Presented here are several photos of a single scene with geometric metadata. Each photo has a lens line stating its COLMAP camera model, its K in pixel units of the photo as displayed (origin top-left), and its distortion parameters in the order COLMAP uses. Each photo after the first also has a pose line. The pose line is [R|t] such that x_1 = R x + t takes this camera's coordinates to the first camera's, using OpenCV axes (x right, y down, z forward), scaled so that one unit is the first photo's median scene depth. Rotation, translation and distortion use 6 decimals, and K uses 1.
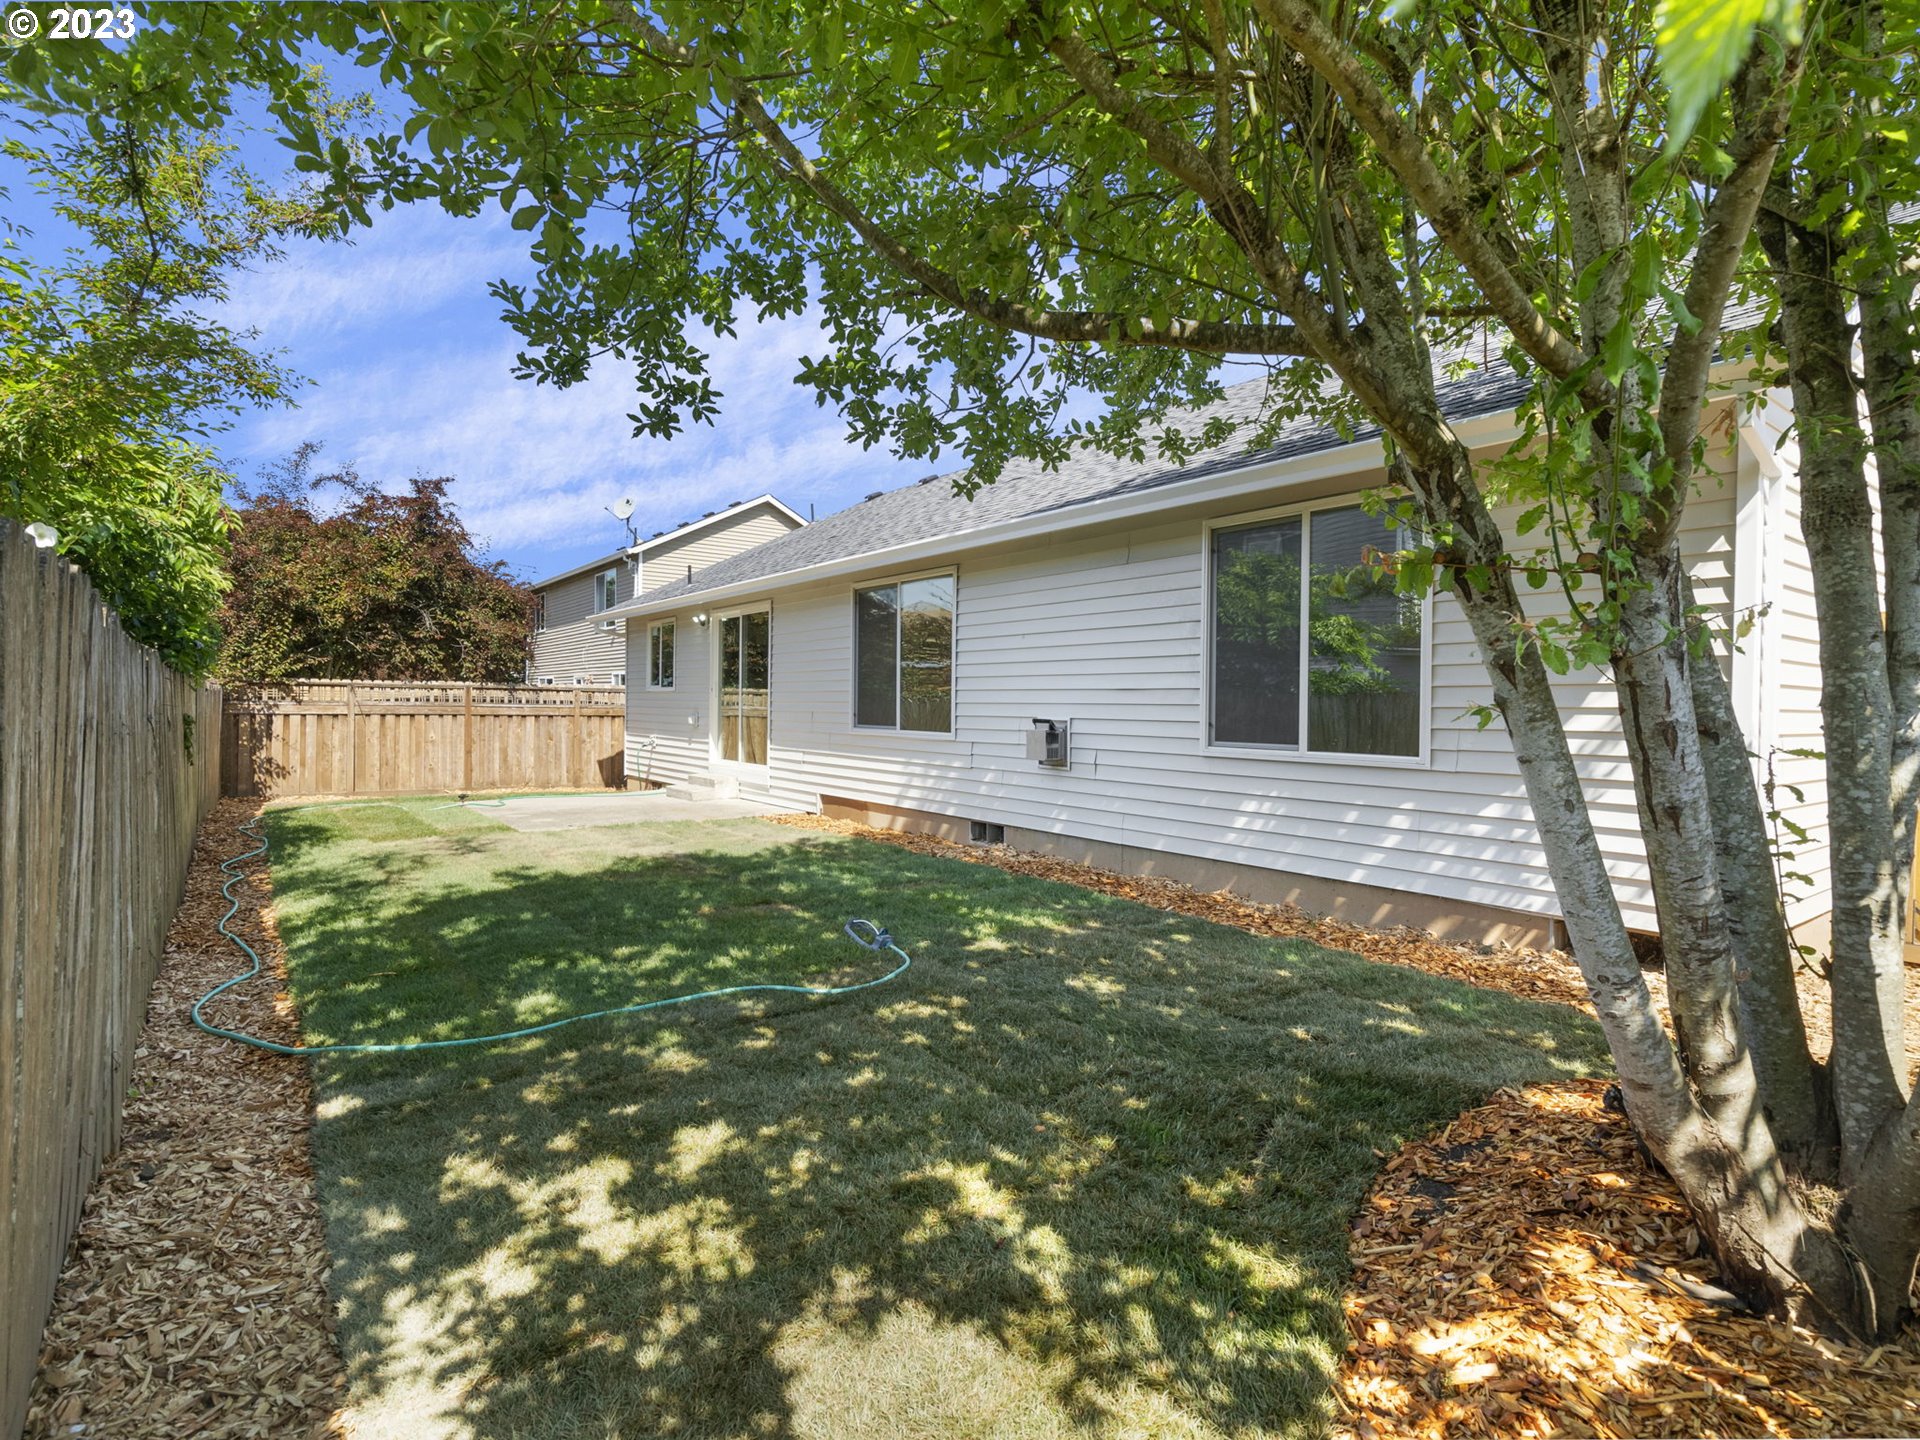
lens RADIAL K [[969.0, 0, 960.0], [0, 969.0, 720.0], [0, 0, 1]] dist [-0.003012, -0.000065]
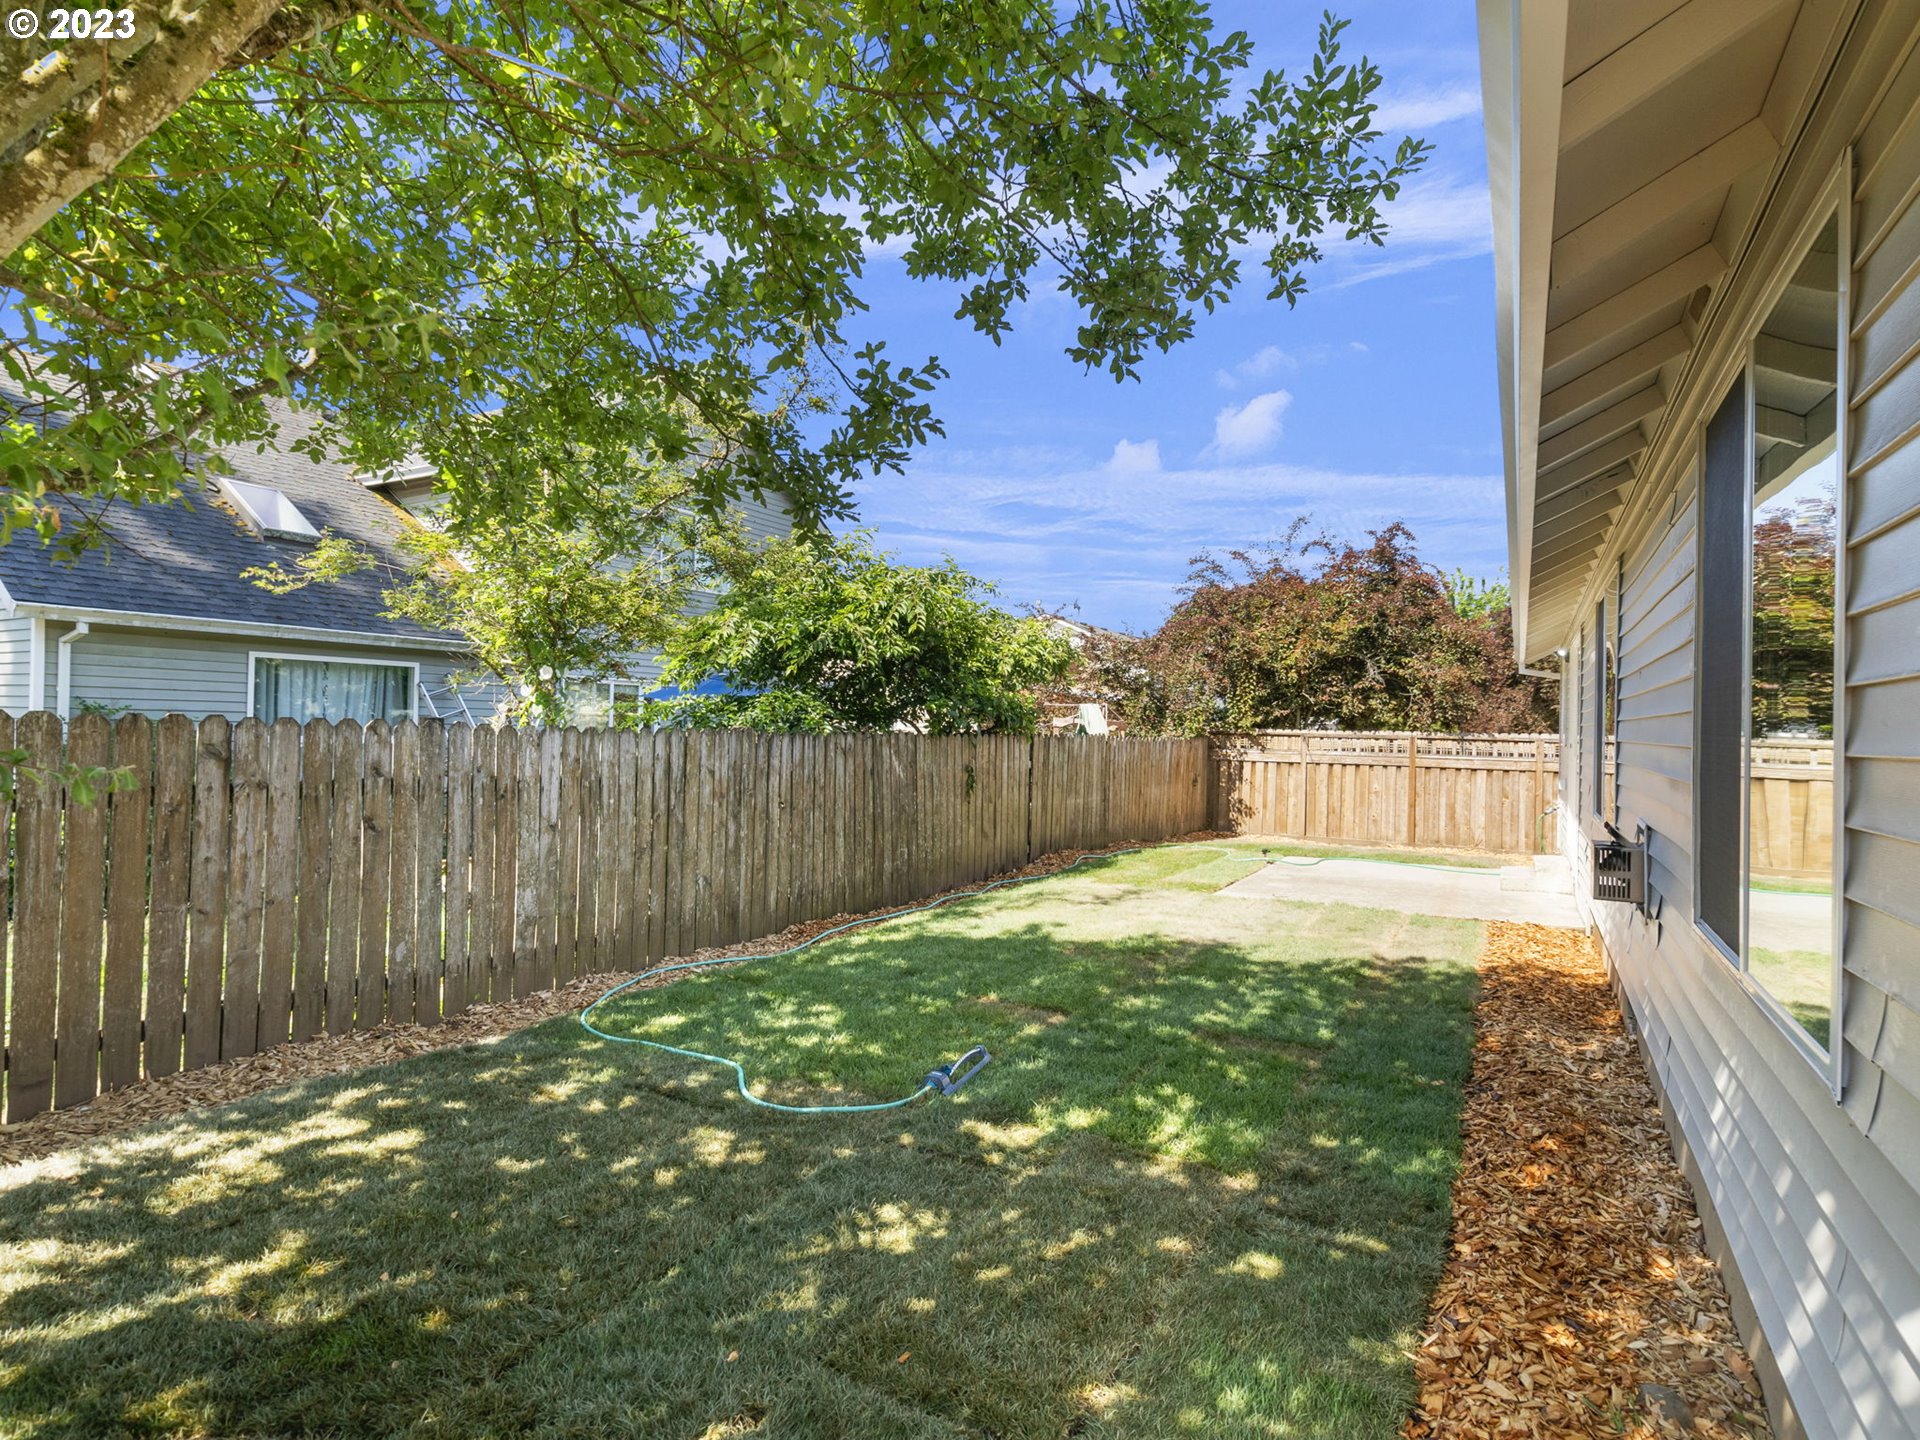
lens RADIAL K [[995.3, 0, 956.3], [0, 995.3, 714.9], [0, 0, 1]] dist [-0.002164, 0.001263]
pose [[0.402060, -0.012936, -0.915522, 0.691774], [-0.028392, 0.999243, -0.026587, -0.057609], [0.915173, 0.036683, 0.401388, 0.651159]]
